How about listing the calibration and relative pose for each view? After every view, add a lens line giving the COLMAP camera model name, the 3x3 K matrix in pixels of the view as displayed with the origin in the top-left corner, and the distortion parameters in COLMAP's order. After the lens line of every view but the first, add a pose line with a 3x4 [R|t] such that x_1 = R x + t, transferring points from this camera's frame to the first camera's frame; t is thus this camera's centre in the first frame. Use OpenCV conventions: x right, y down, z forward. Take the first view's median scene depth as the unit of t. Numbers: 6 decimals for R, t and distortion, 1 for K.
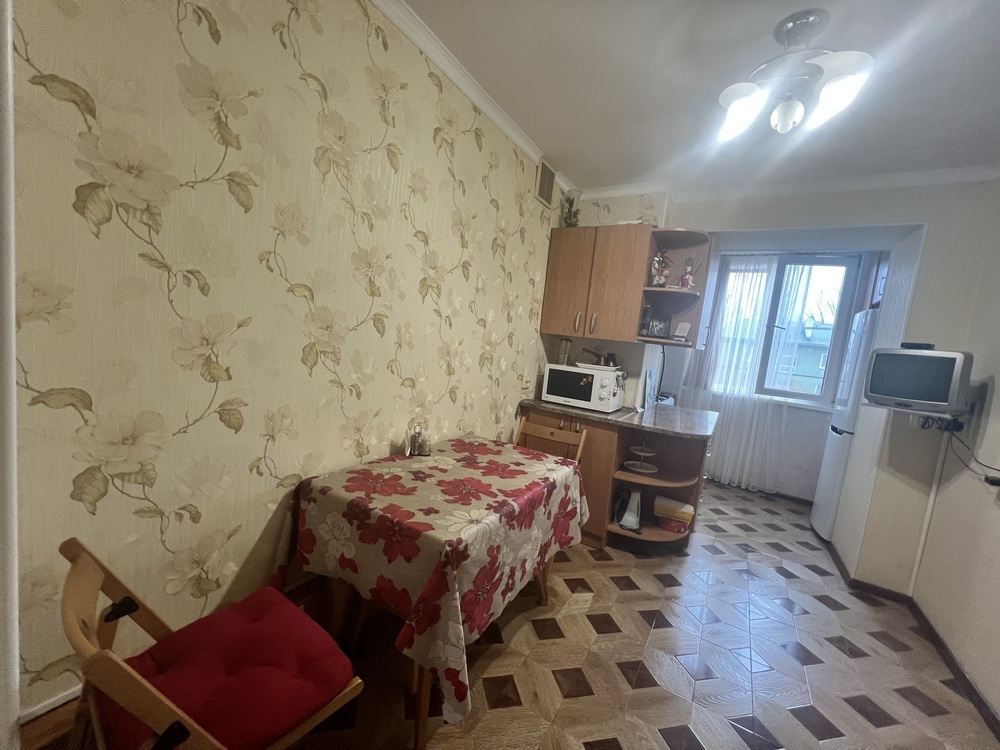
lens RADIAL K [[401.2, 0, 501.7], [0, 401.2, 378.0], [0, 0, 1]] dist [0.000713, 0.000281]
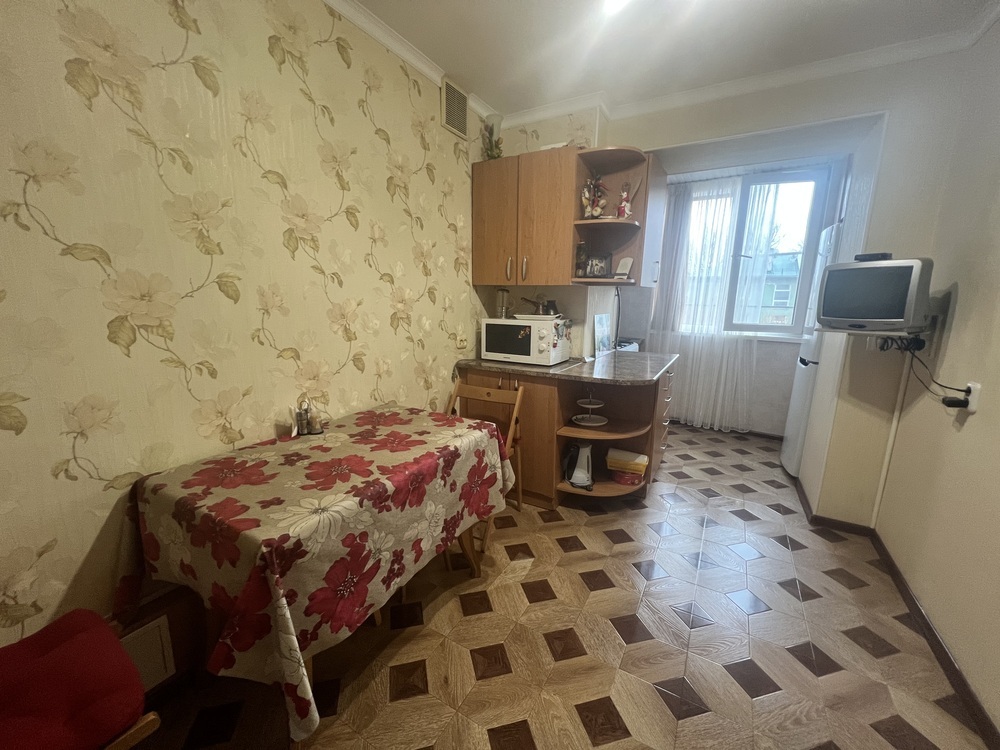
lens RADIAL K [[402.9, 0, 499.5], [0, 402.9, 377.8], [0, 0, 1]] dist [0.000633, 0.000116]
pose [[0.995551, -0.094226, 0.000019, 0.186533], [0.093811, 0.991187, 0.093529, 0.021072], [-0.008832, -0.093111, 0.995617, 0.100387]]
